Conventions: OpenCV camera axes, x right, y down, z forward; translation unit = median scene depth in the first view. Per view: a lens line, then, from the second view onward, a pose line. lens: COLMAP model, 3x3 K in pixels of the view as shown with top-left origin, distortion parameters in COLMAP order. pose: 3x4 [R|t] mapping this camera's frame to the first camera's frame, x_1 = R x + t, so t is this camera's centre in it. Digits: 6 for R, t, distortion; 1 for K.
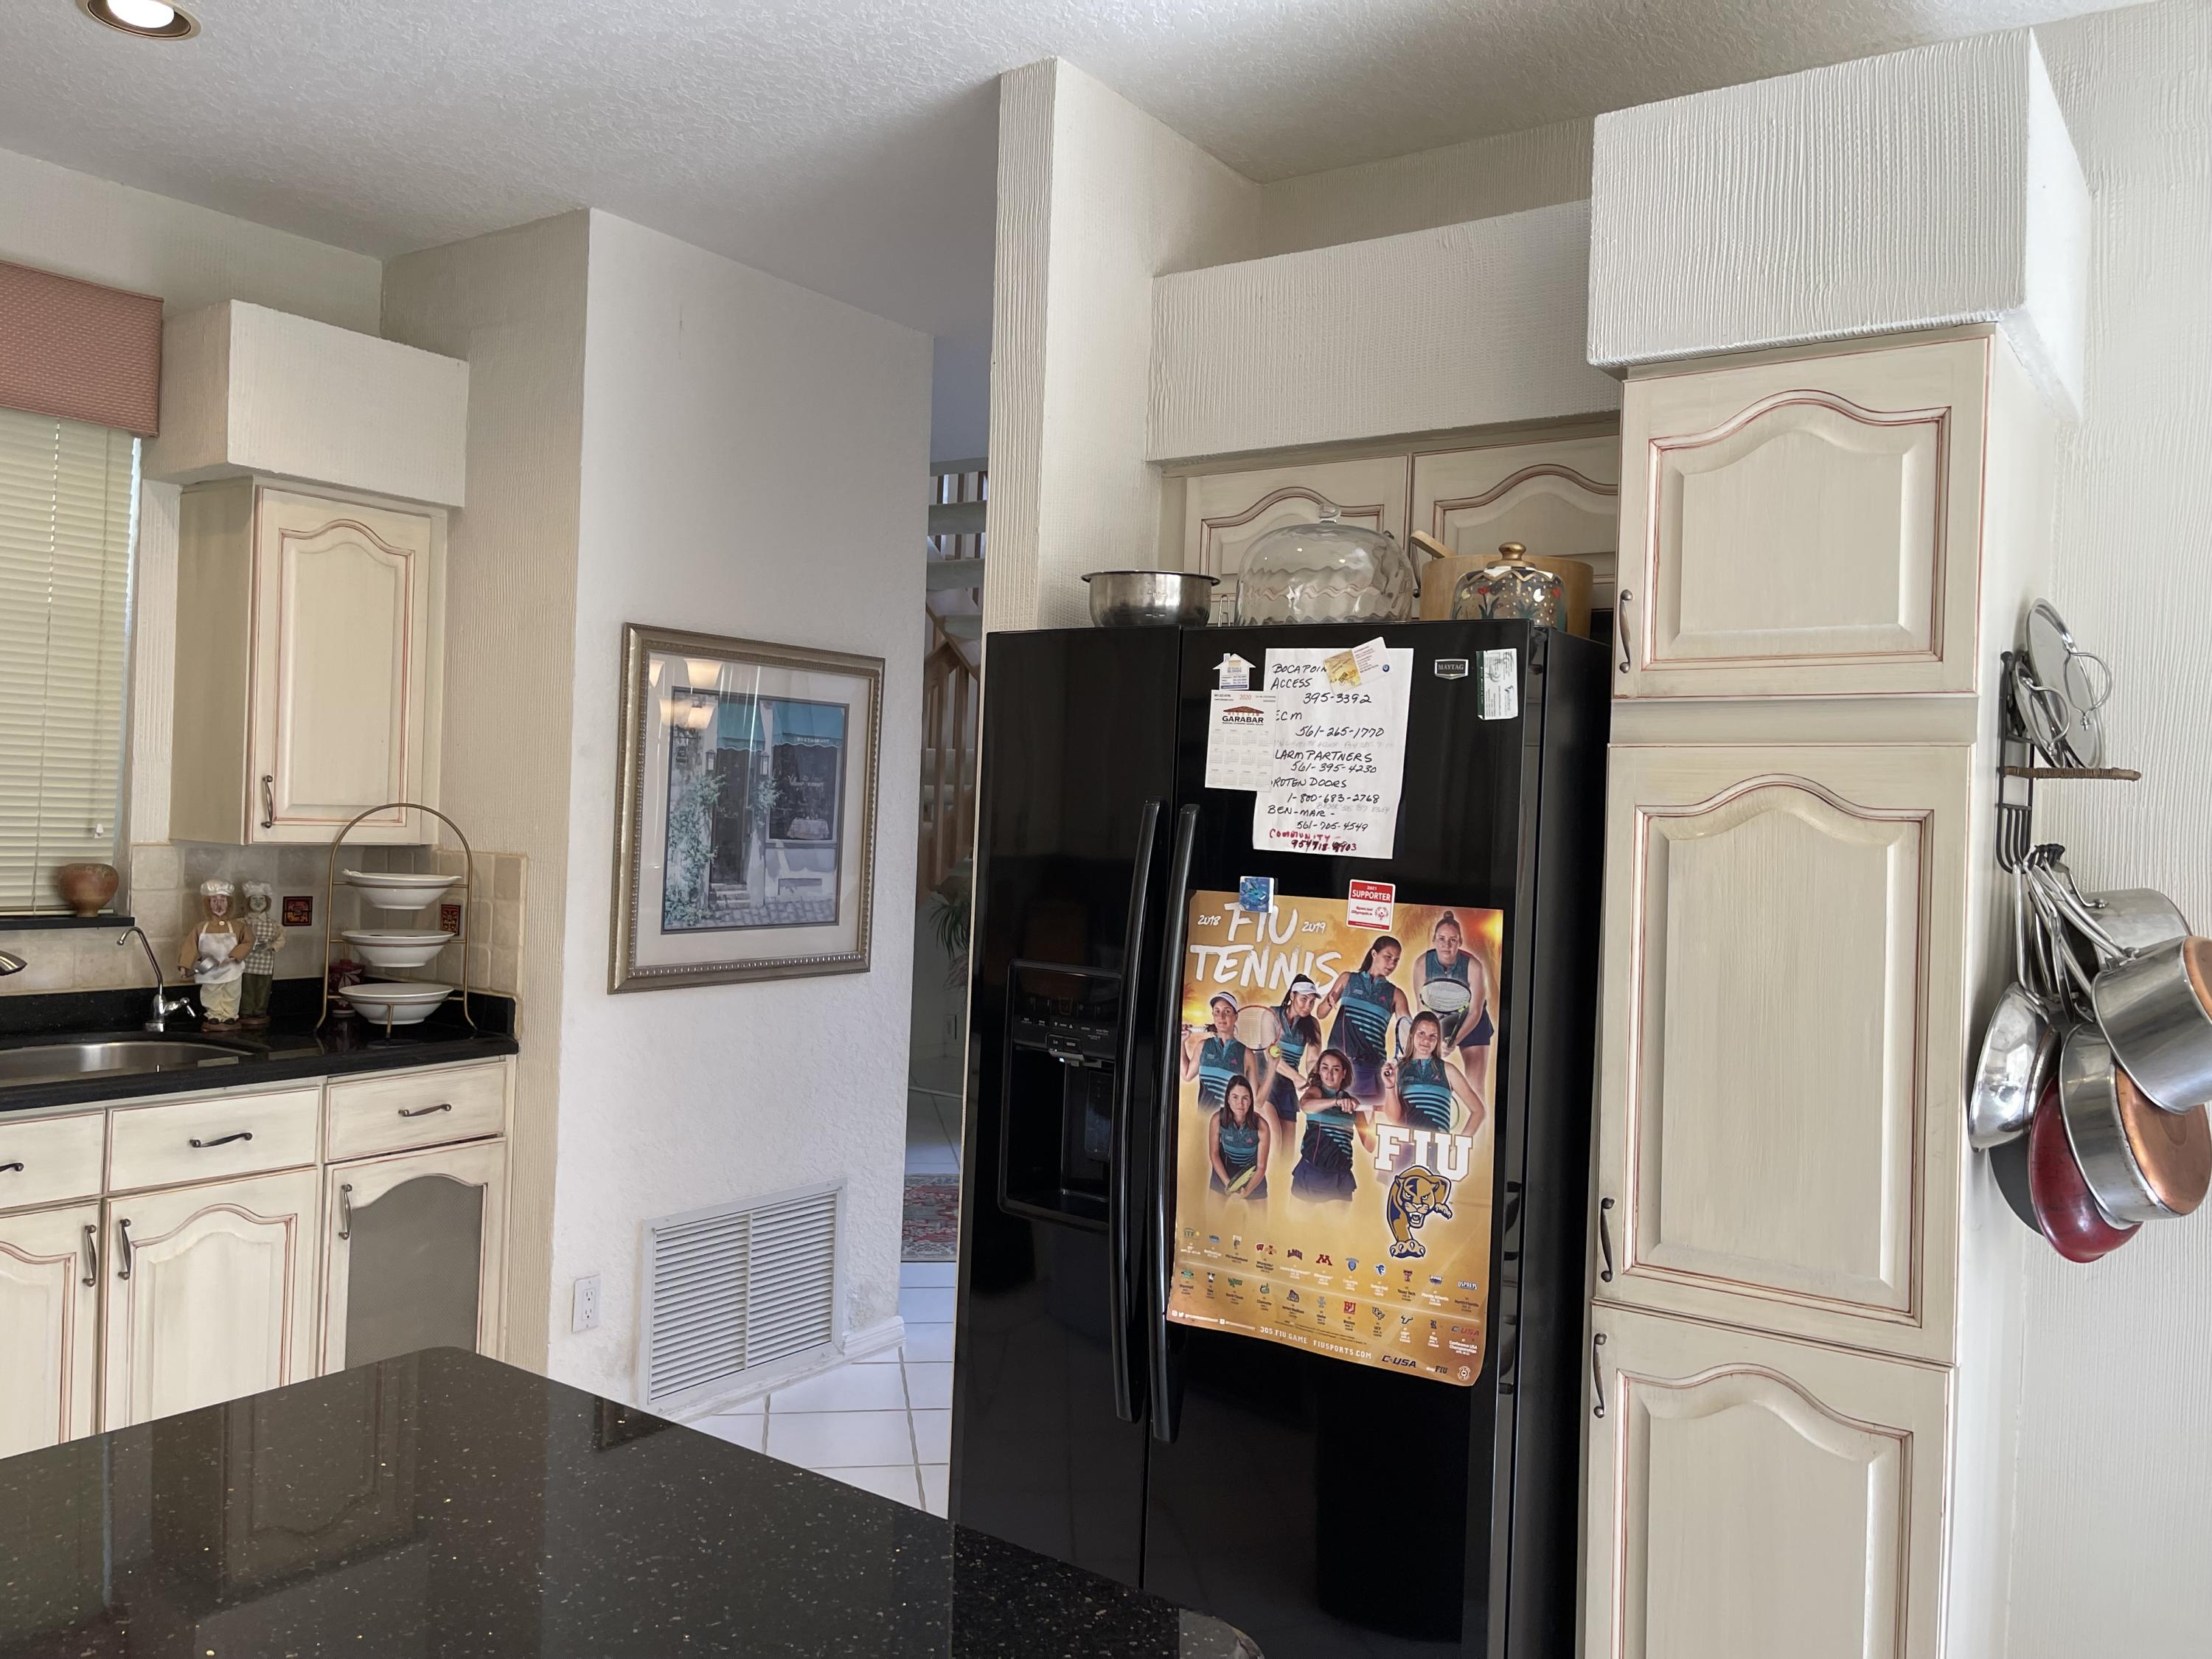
lens RADIAL K [[1664.4, 0, 1107.7], [0, 1664.4, 821.6], [0, 0, 1]] dist [0.028752, -0.019959]
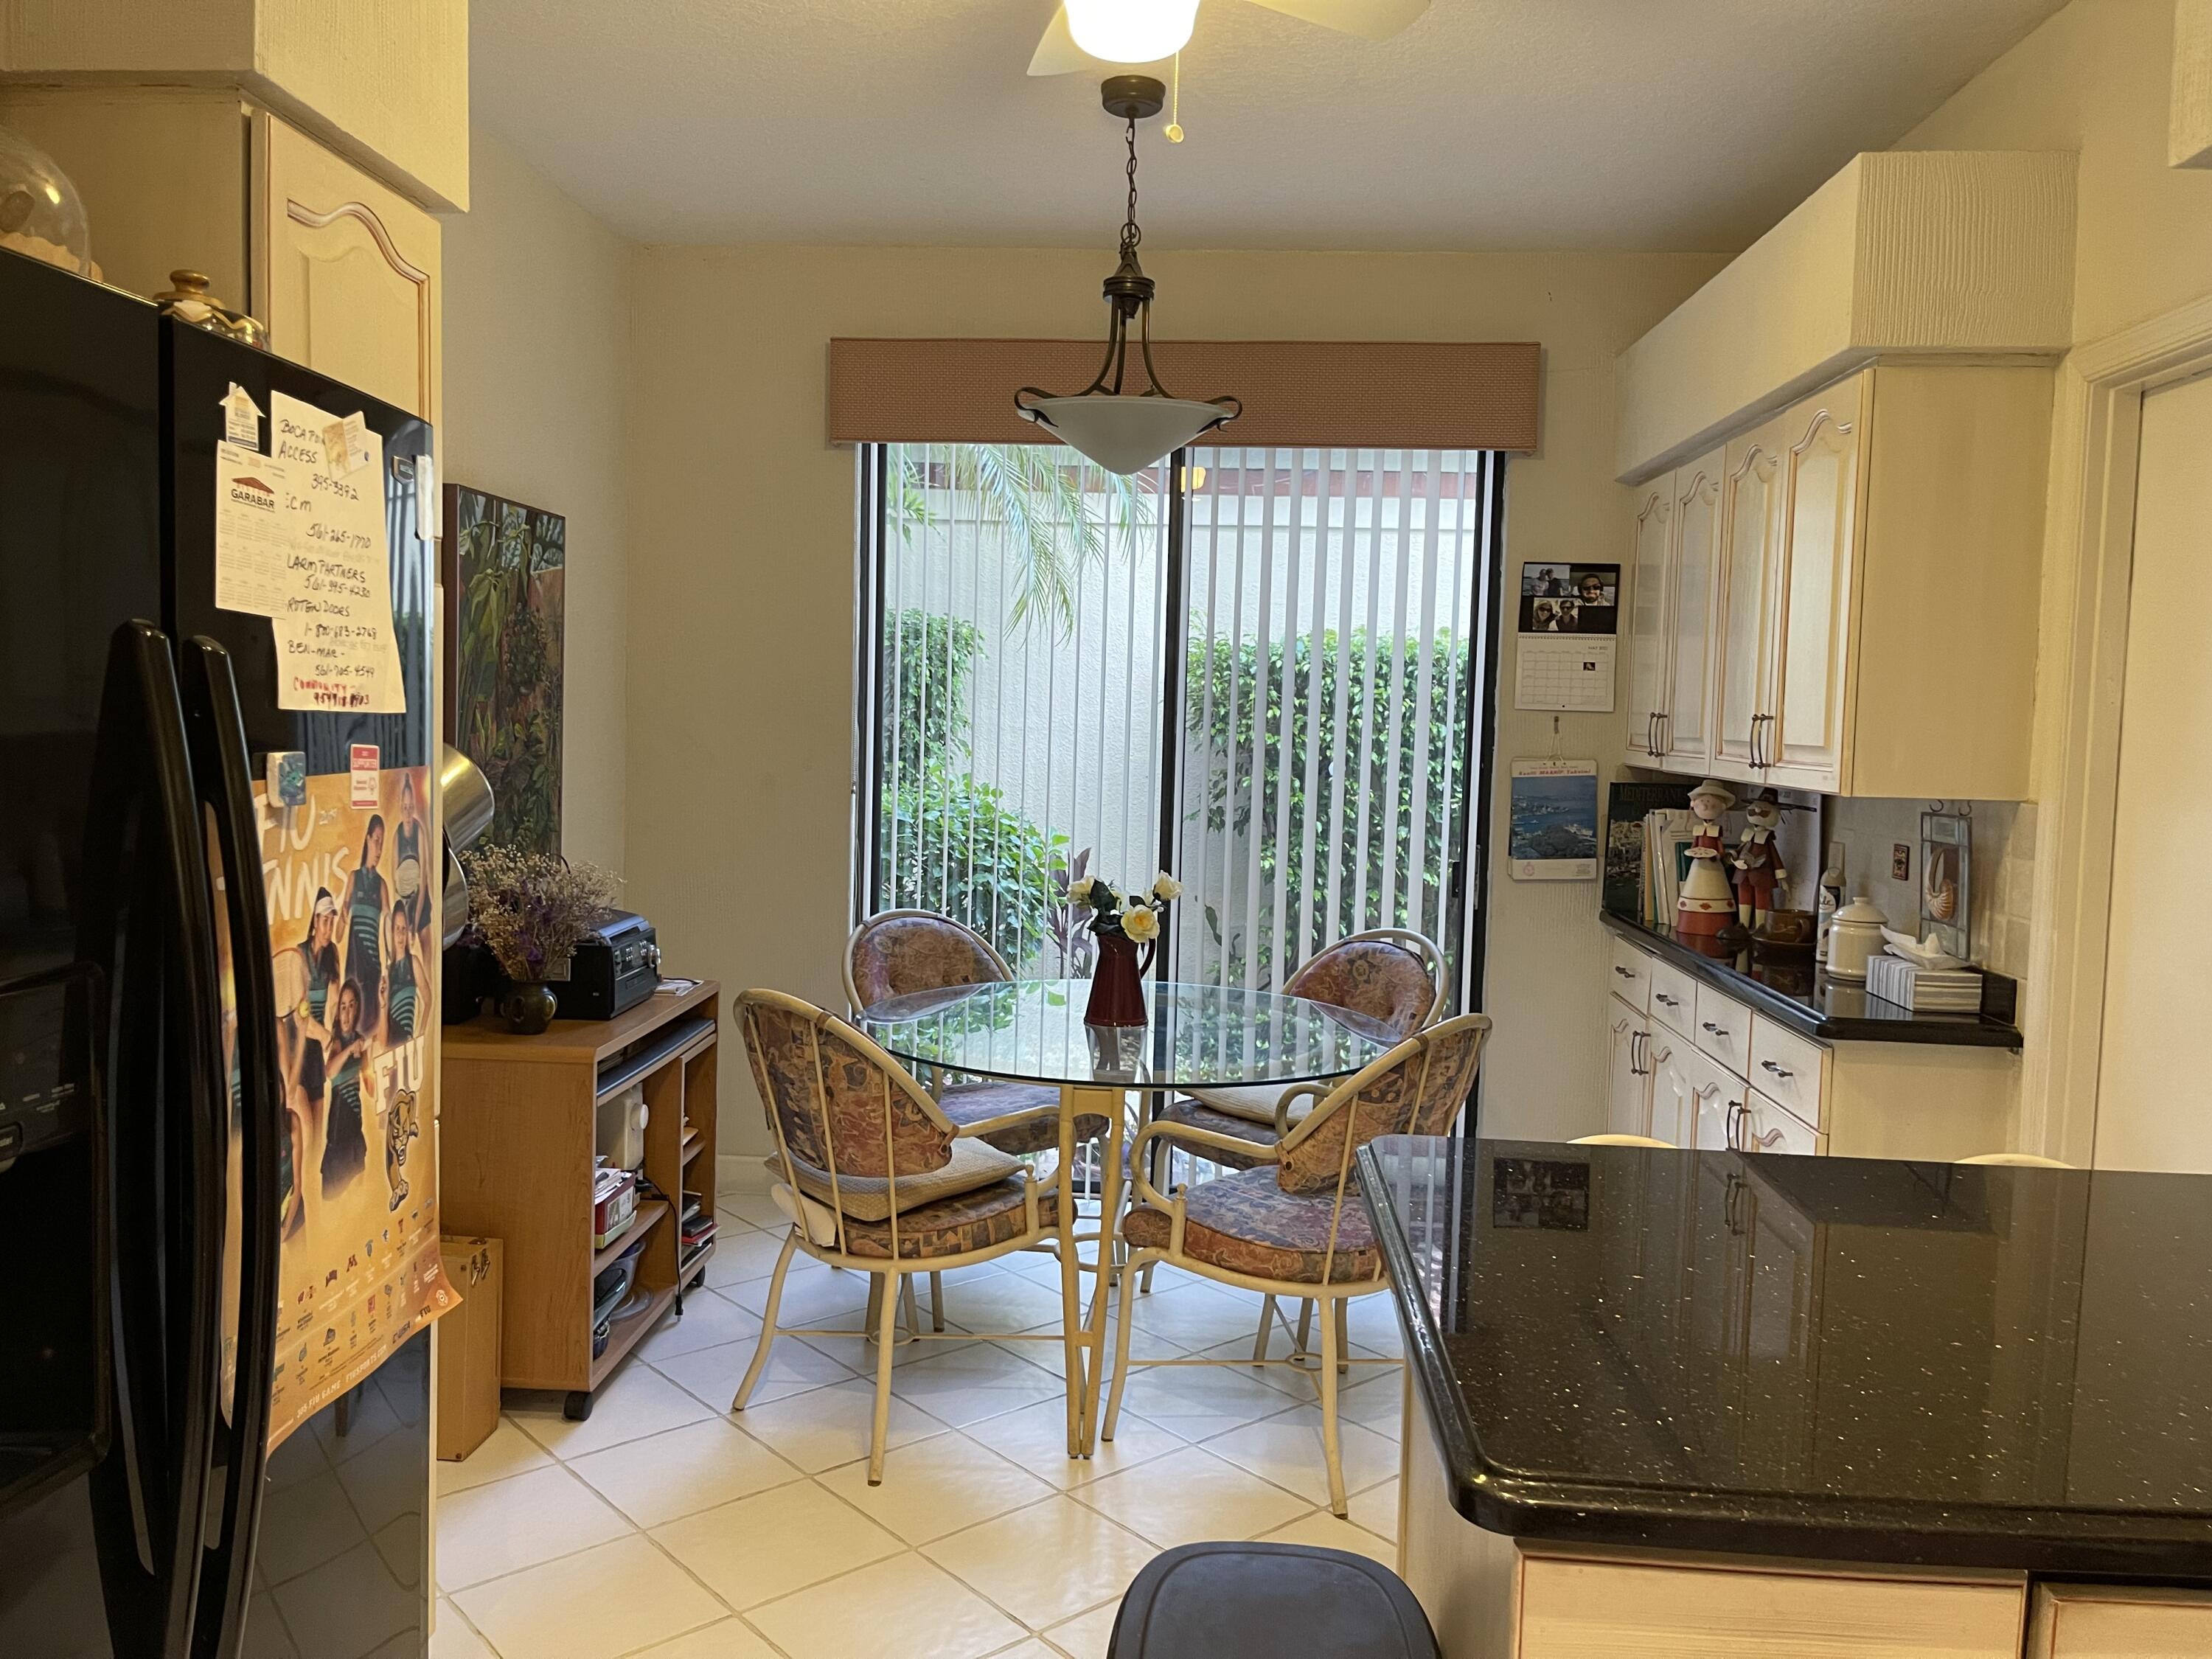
lens RADIAL K [[1664.4, 0, 1089.5], [0, 1664.4, 819.4], [0, 0, 1]] dist [0.028752, -0.019959]
pose [[-0.517387, -0.113393, 0.848206, -0.630888], [-0.048859, 0.993479, 0.103011, -0.023188], [-0.854356, 0.011854, -0.519554, 1.082991]]
